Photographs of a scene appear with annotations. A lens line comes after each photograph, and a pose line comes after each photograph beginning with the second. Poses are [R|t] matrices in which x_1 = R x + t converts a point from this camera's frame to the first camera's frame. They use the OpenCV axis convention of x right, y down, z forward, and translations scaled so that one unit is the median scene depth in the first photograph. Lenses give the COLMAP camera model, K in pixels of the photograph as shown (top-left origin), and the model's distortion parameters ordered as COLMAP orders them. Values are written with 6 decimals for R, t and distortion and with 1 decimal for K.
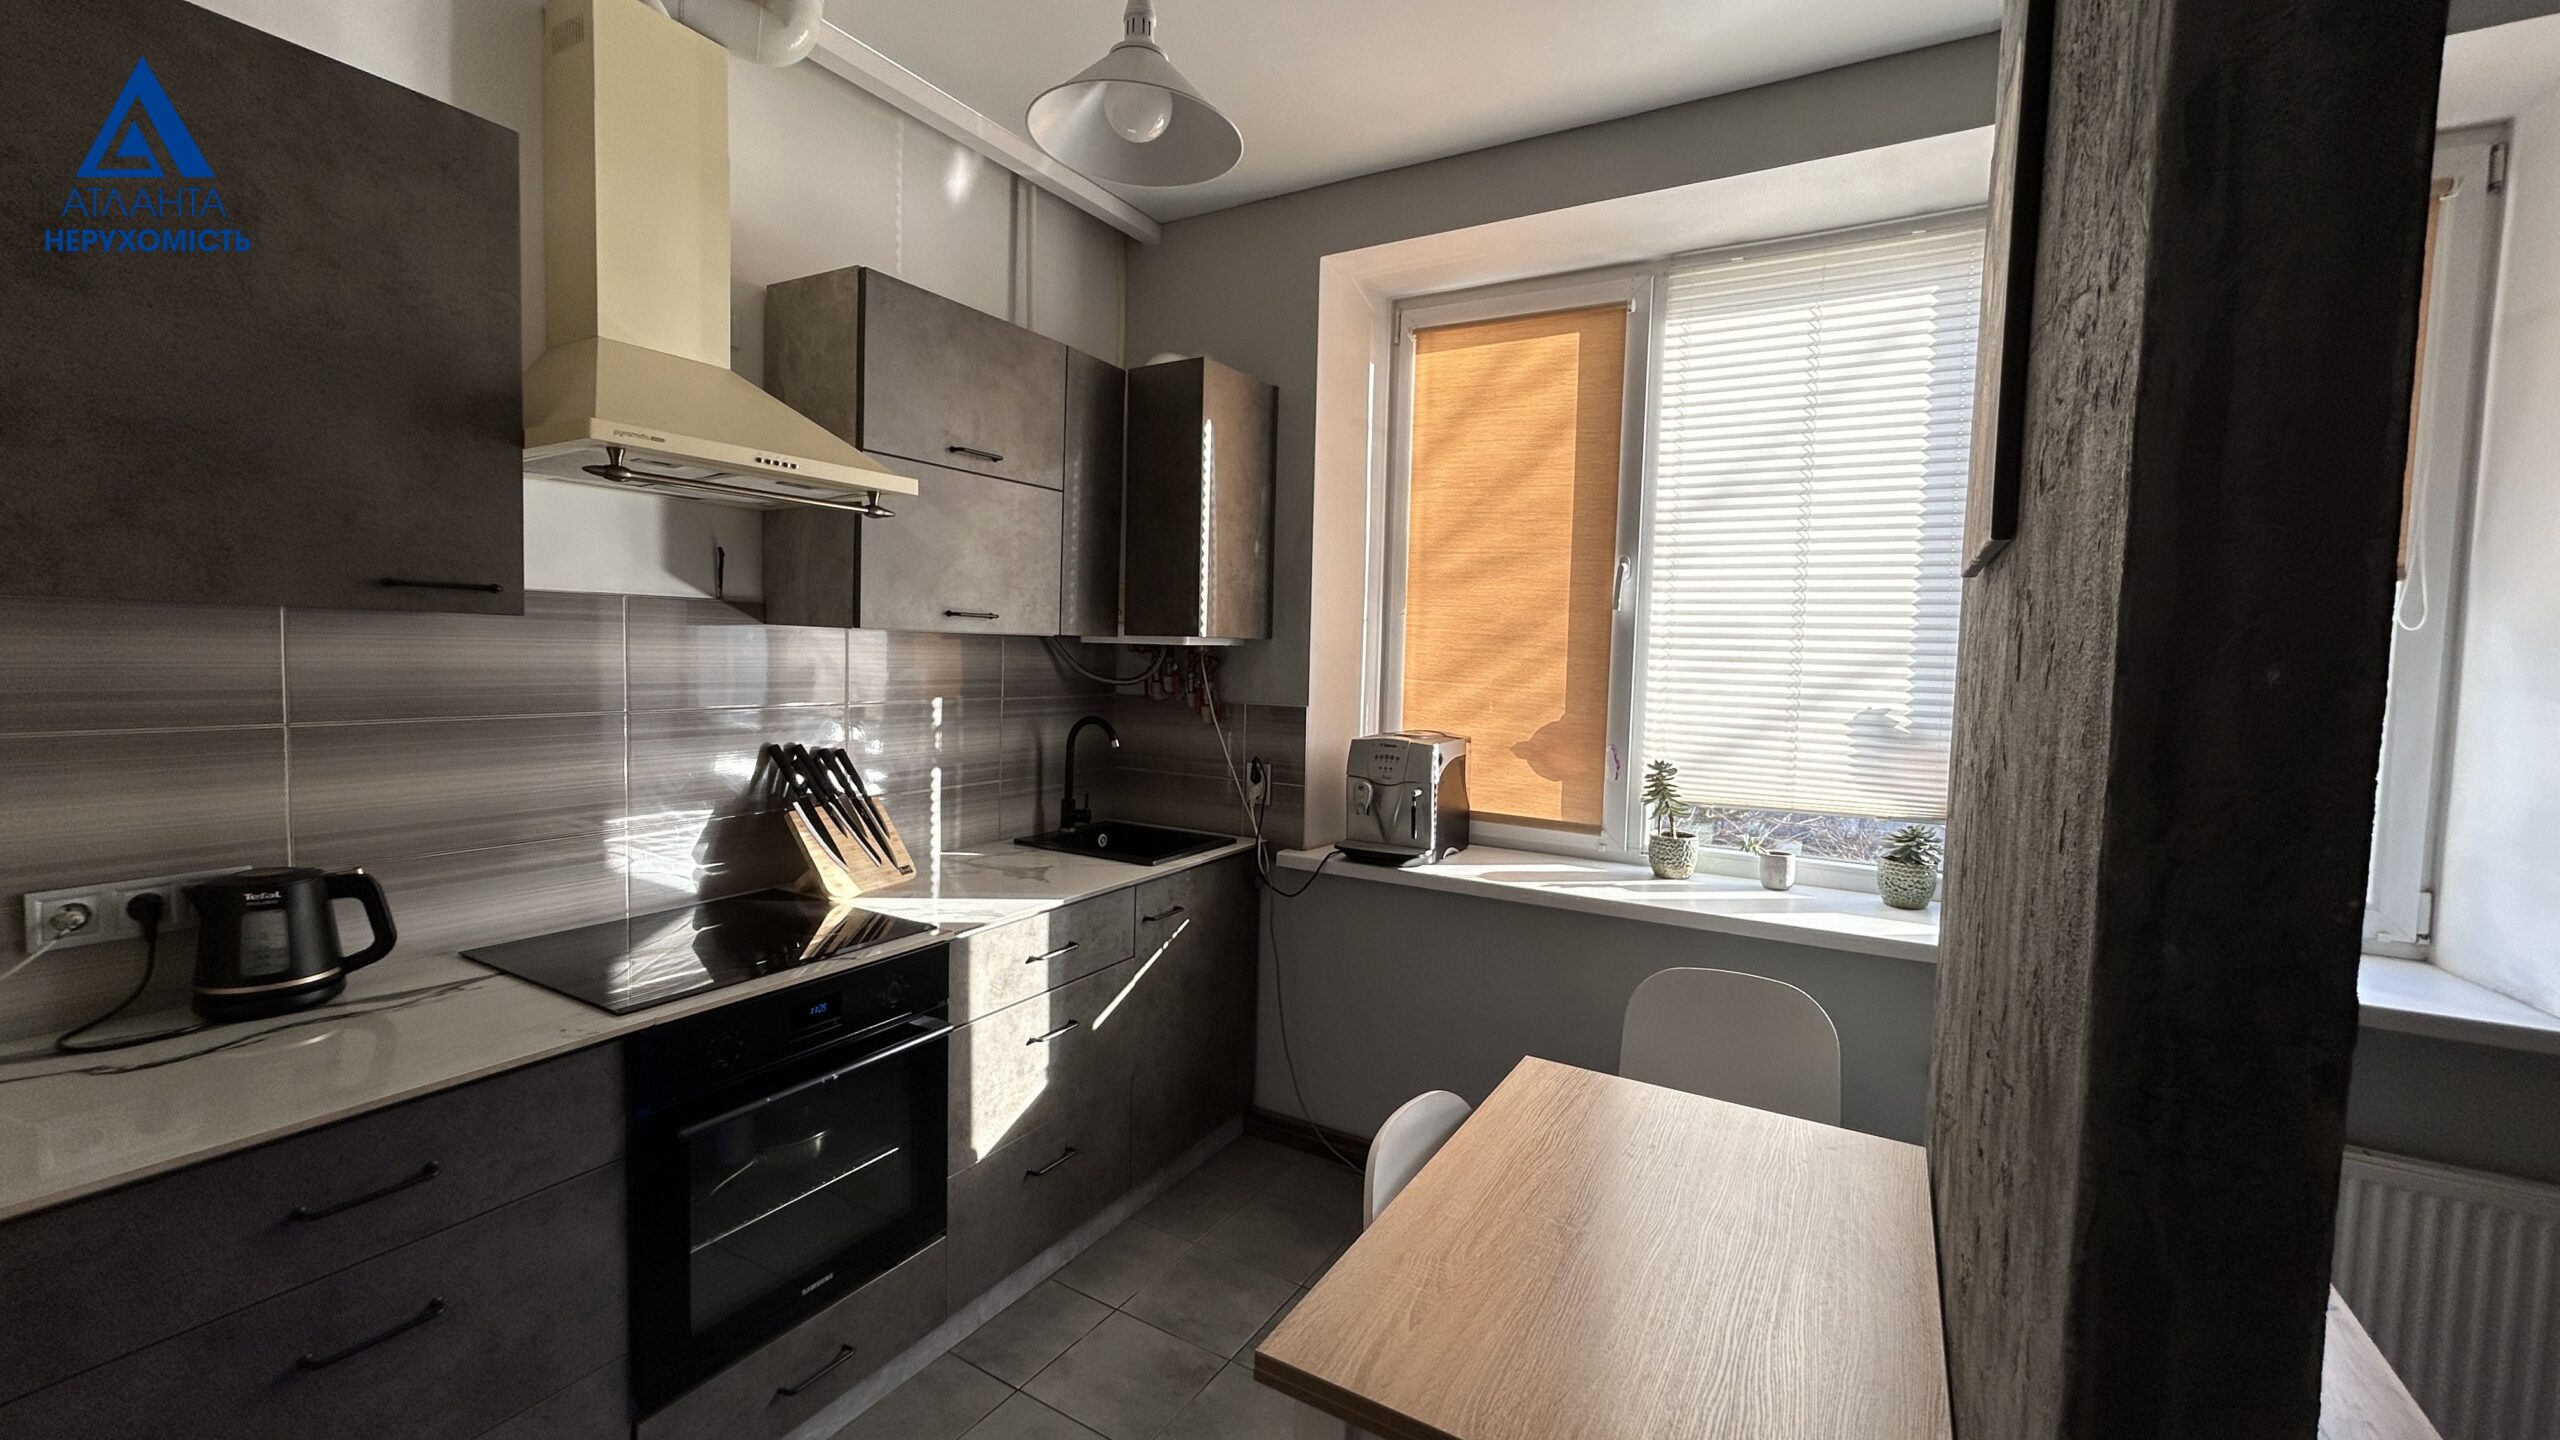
lens RADIAL K [[1040.2, 0, 1263.7], [0, 1040.2, 711.5], [0, 0, 1]] dist [-0.001059, 0.001664]
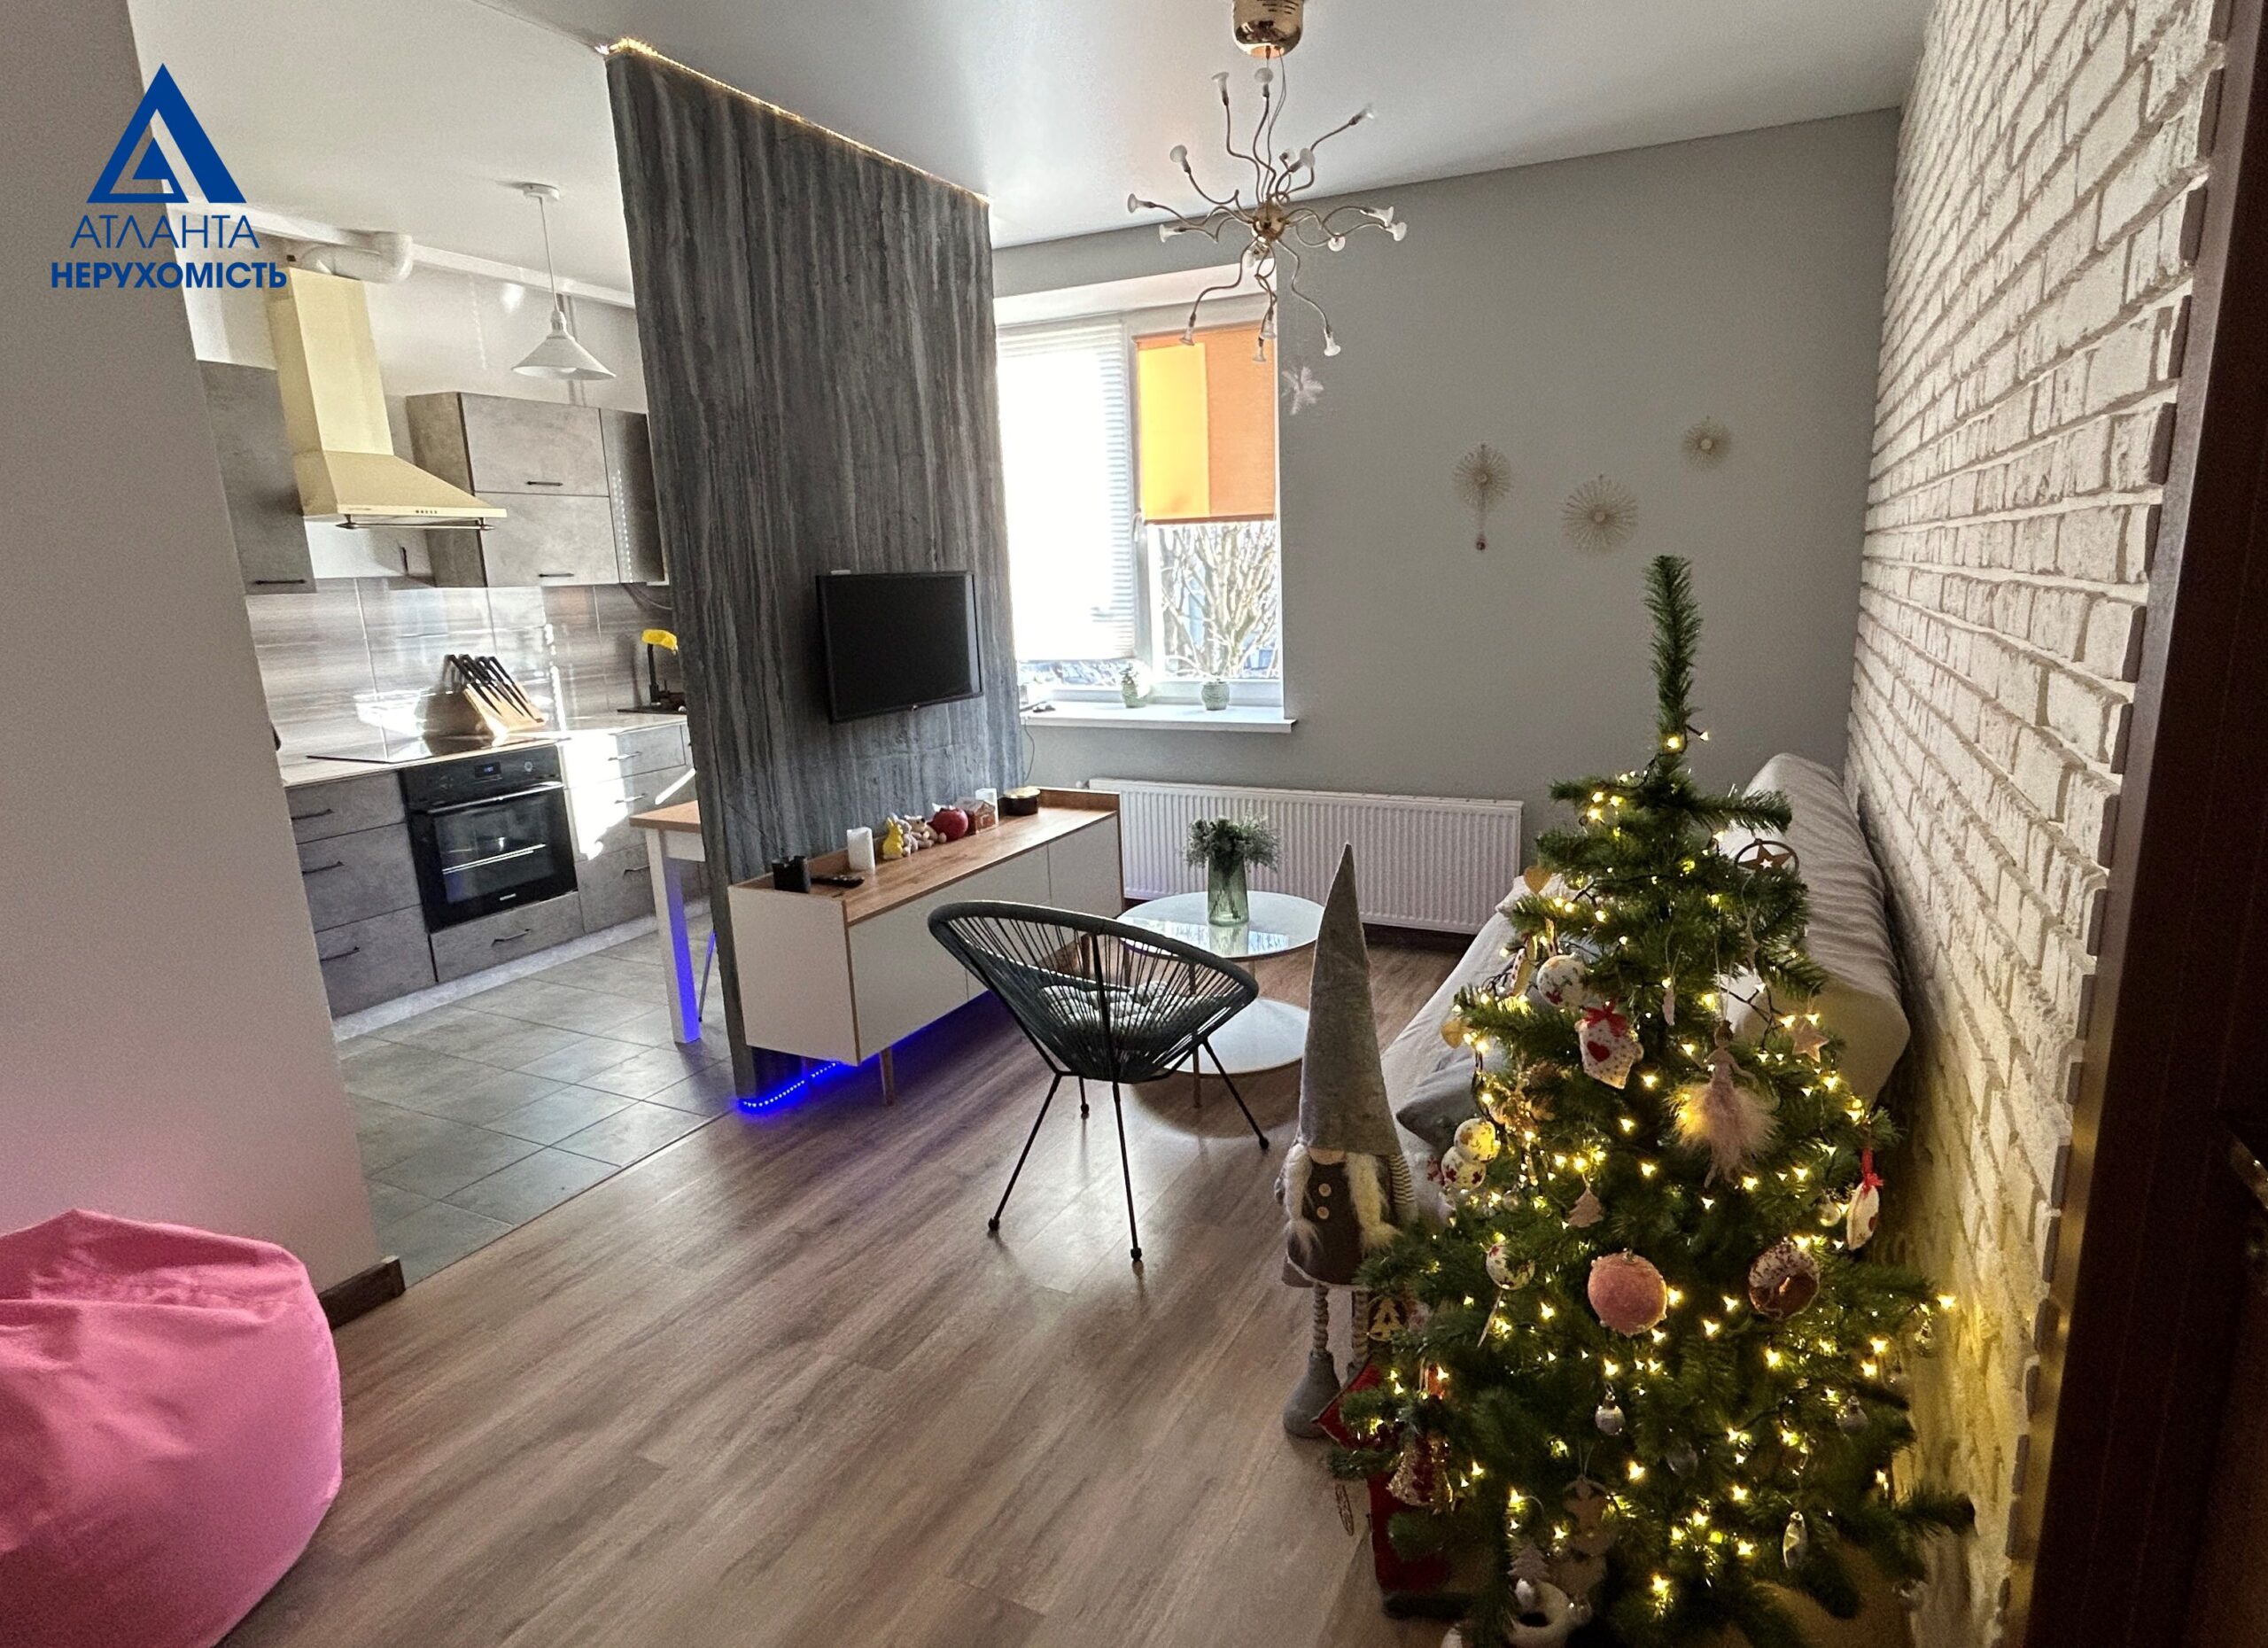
lens RADIAL K [[1171.6, 0, 1155.9], [0, 1171.6, 822.3], [0, 0, 1]] dist [0.017924, 0.000752]
pose [[0.995474, -0.072124, 0.061882, 0.656474], [0.061527, 0.985403, 0.158732, 0.073795], [-0.072427, -0.154206, 0.985381, -1.265484]]
